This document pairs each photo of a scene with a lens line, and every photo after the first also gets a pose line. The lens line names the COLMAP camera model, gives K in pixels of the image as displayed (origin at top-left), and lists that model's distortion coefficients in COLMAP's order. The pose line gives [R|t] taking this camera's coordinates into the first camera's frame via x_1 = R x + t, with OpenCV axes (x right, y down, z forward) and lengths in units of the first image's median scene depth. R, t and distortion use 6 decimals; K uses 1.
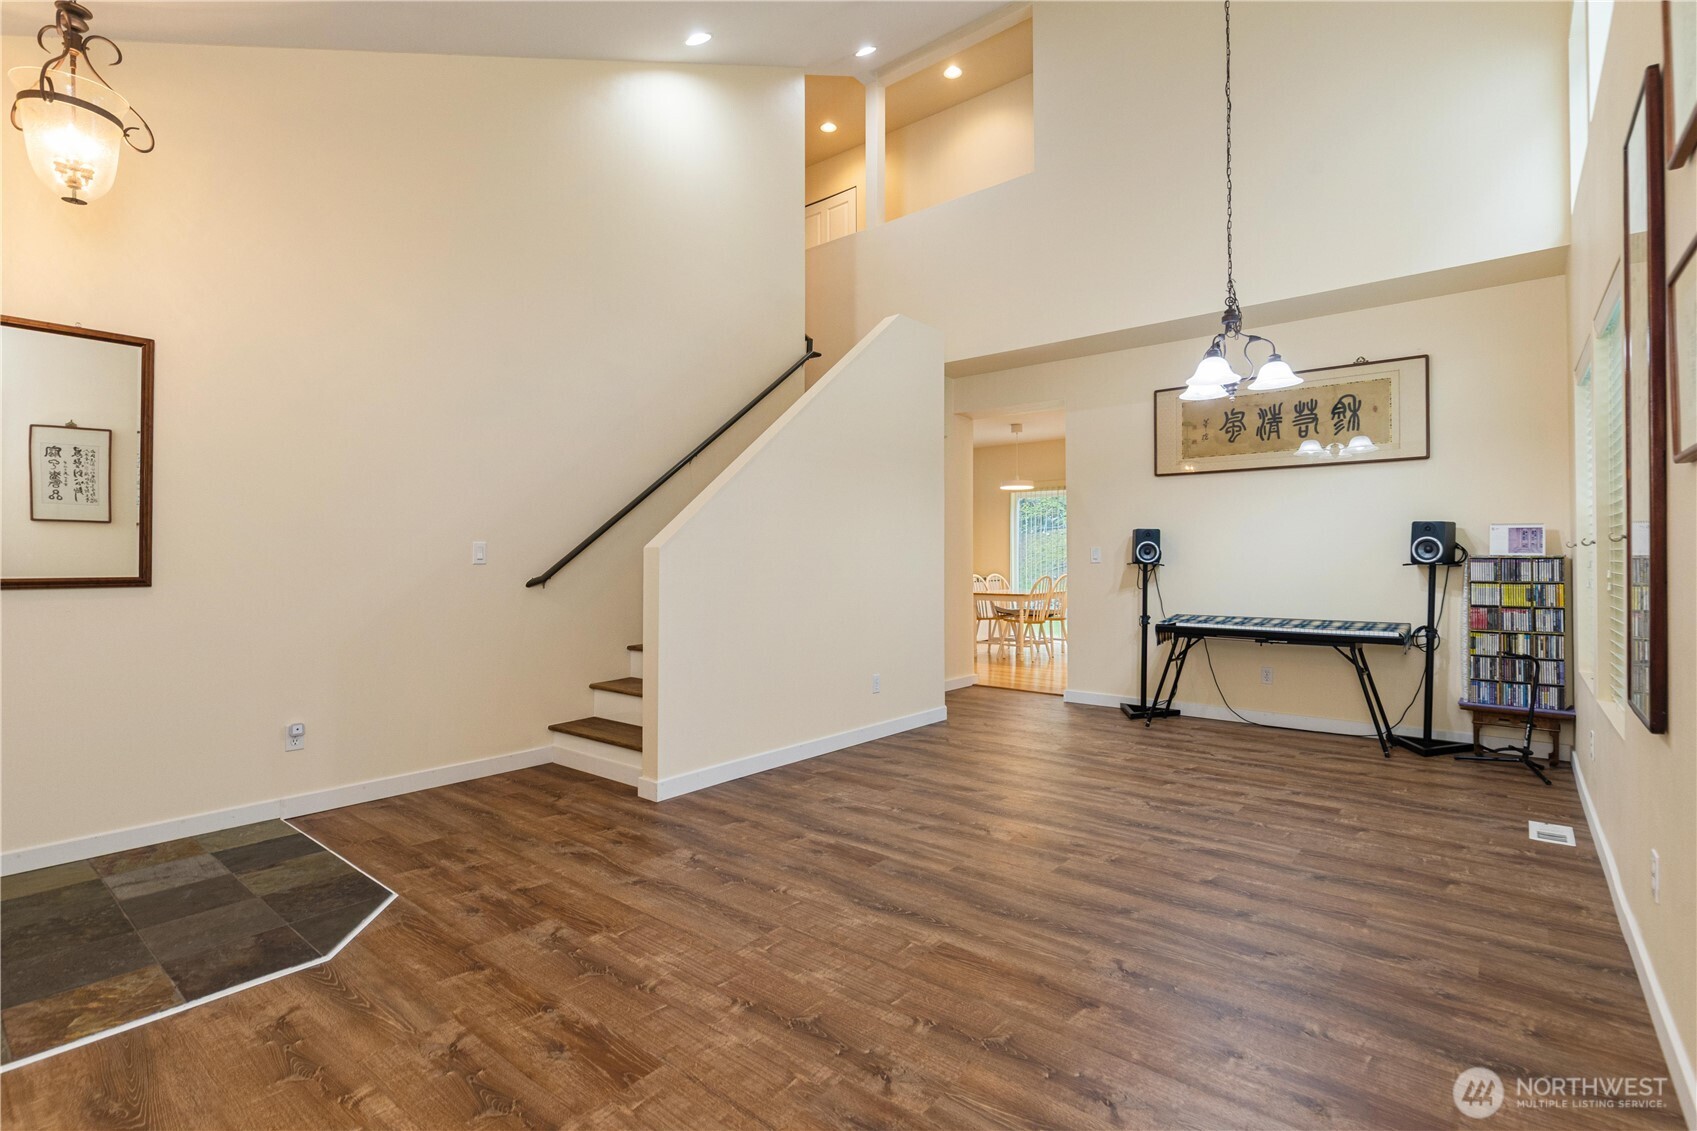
lens RADIAL K [[773.7, 0, 847.5], [0, 773.7, 559.0], [0, 0, 1]] dist [0.003790, -0.000554]
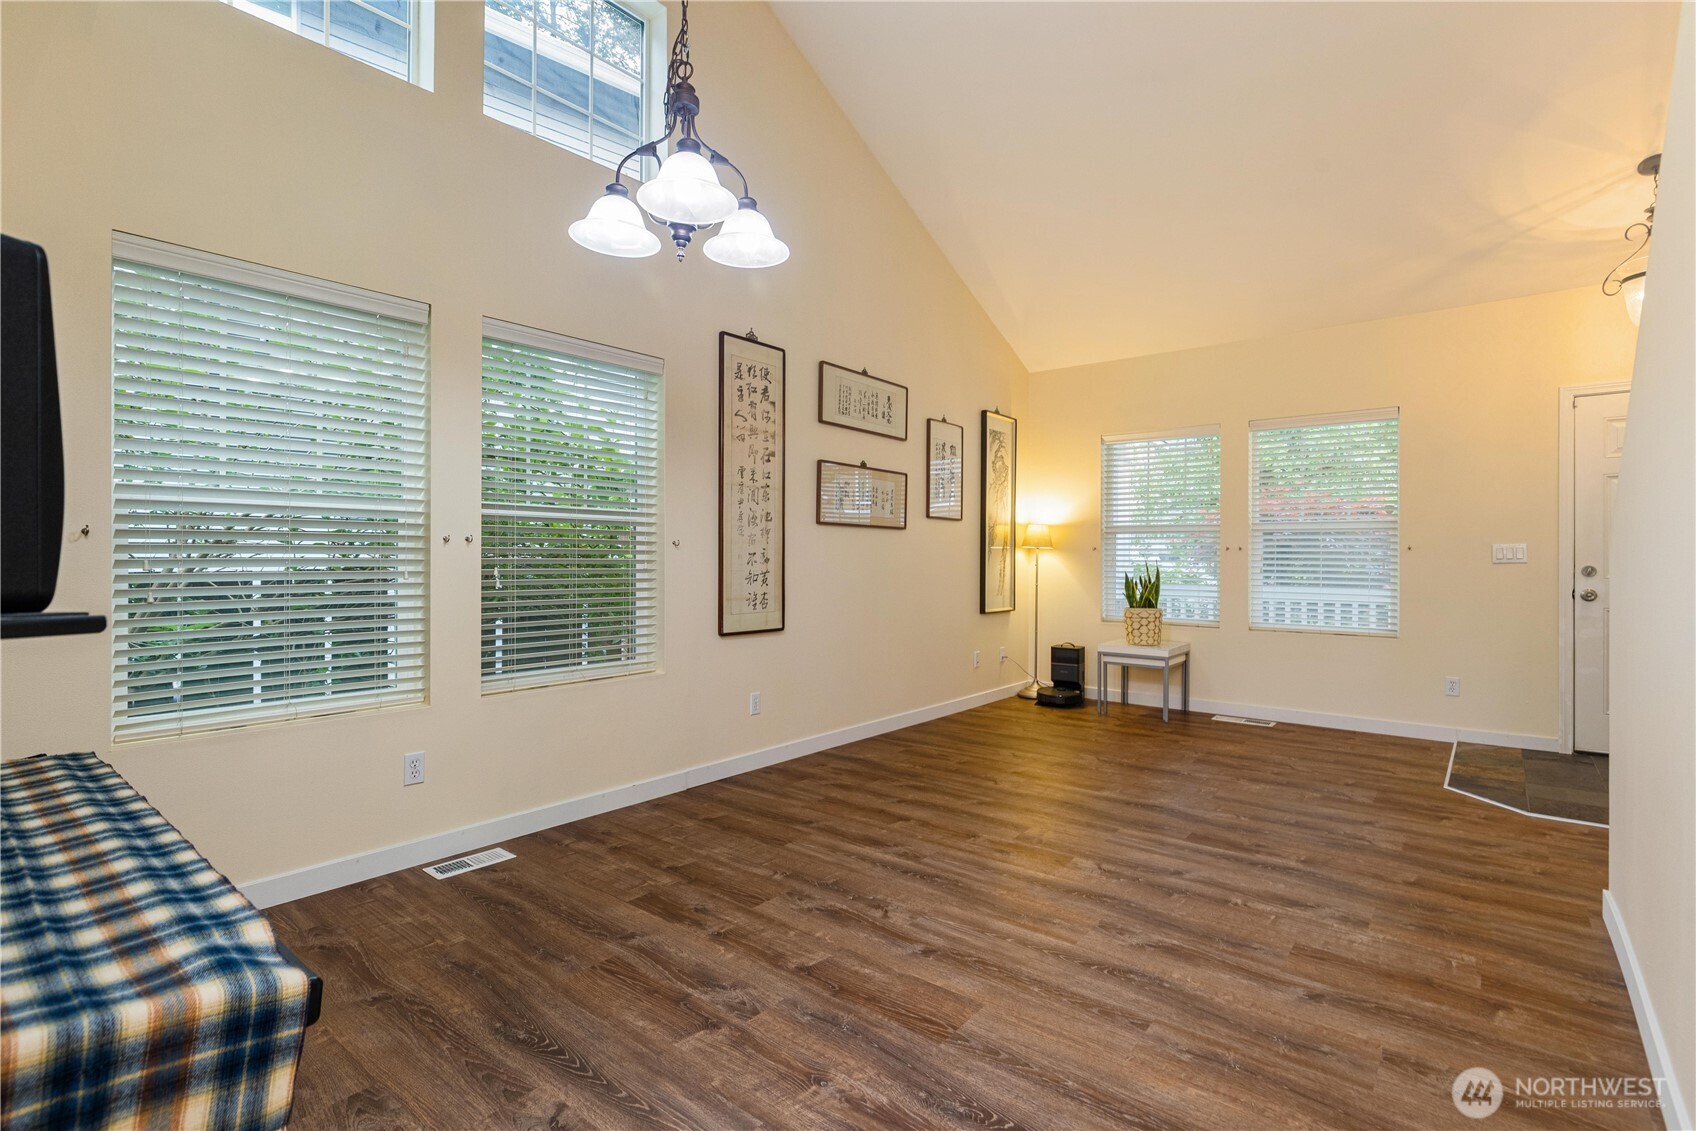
lens RADIAL K [[773.2, 0, 847.0], [0, 773.2, 559.0], [0, 0, 1]] dist [0.003790, -0.000554]
pose [[-0.999989, -0.004110, -0.002180, 0.484770], [-0.004118, 0.999983, 0.004025, -0.002584], [0.002164, 0.004034, -0.999990, 1.924752]]
